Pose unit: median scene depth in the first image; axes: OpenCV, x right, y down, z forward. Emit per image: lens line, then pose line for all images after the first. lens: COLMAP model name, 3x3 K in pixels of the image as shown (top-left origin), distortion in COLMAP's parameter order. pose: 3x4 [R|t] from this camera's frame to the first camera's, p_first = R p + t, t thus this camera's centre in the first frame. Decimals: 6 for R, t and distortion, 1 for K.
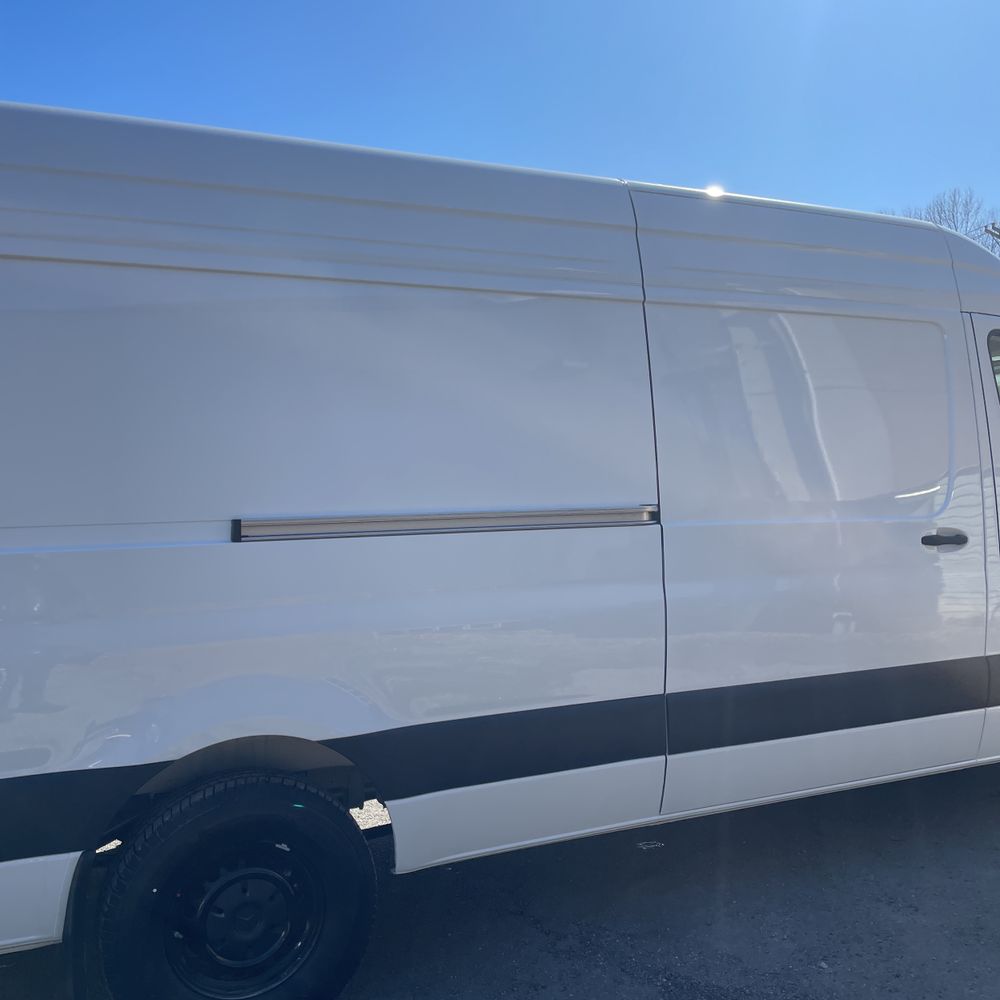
lens RADIAL K [[983.5, 0, 500.0], [0, 983.5, 500.0], [0, 0, 1]] dist [0.076394, -0.094478]
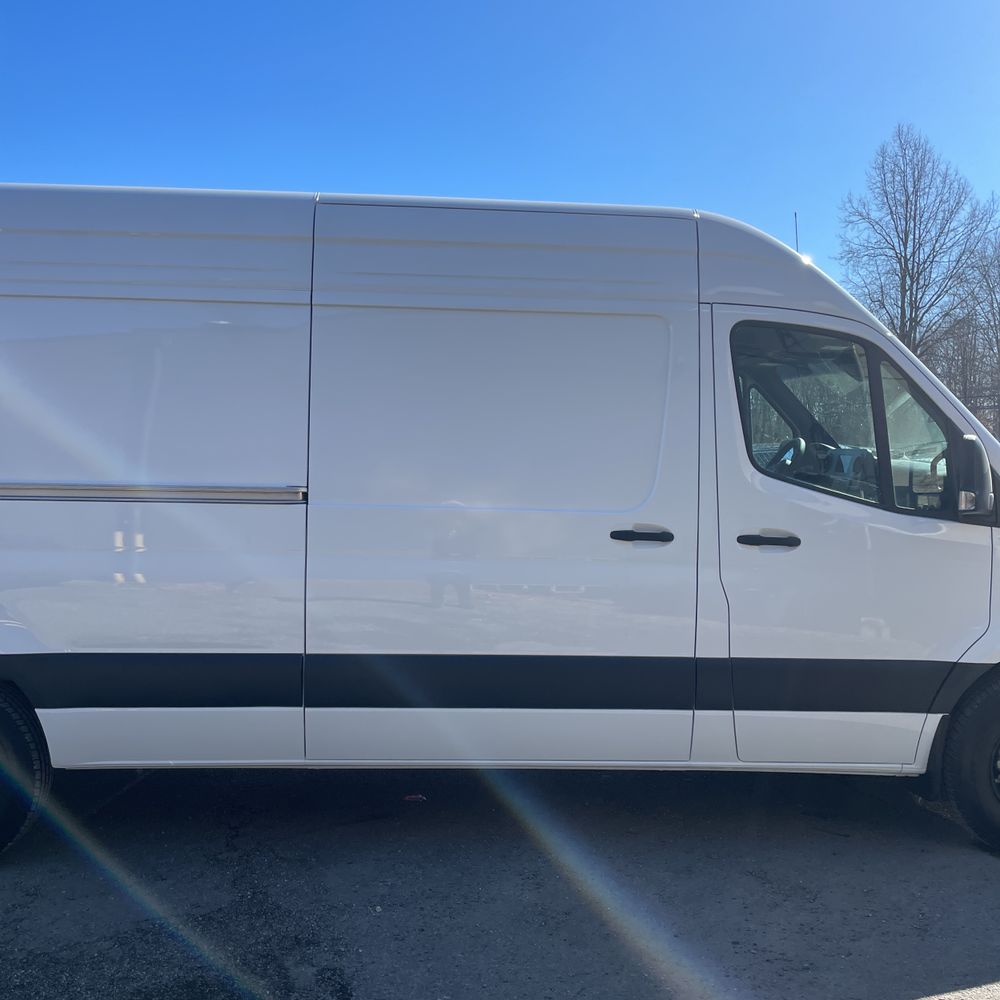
lens RADIAL K [[984.8, 0, 509.0], [0, 984.8, 515.5], [0, 0, 1]] dist [0.094163, -0.120607]
pose [[0.923123, 0.055307, -0.380507, 0.804660], [-0.040661, 0.998094, 0.046427, -0.023767], [0.382349, -0.027386, 0.923612, 0.045818]]
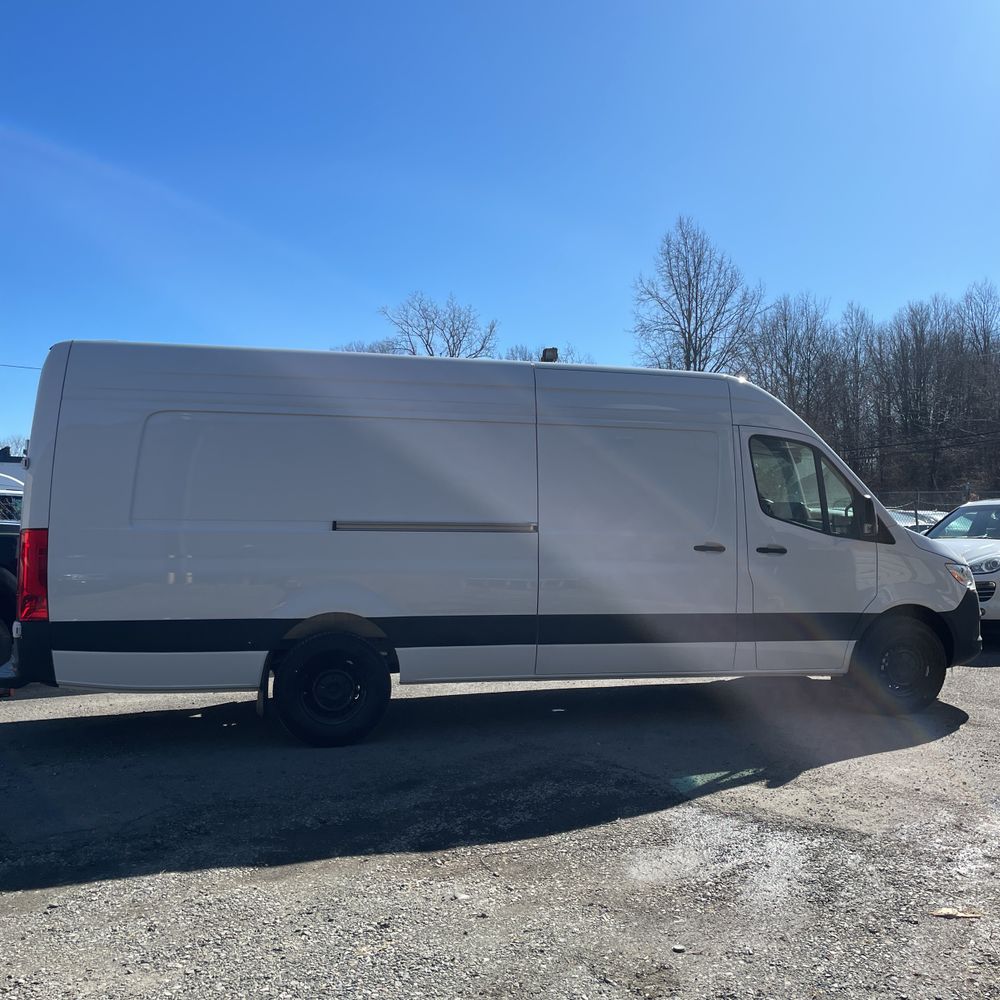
lens RADIAL K [[983.5, 0, 500.0], [0, 983.5, 500.0], [0, 0, 1]] dist [0.076394, -0.094478]
pose [[0.979509, 0.028220, -0.199413, 0.493141], [-0.035155, 0.998891, -0.031321, 0.024383], [0.198308, 0.037690, 0.979415, -1.034300]]
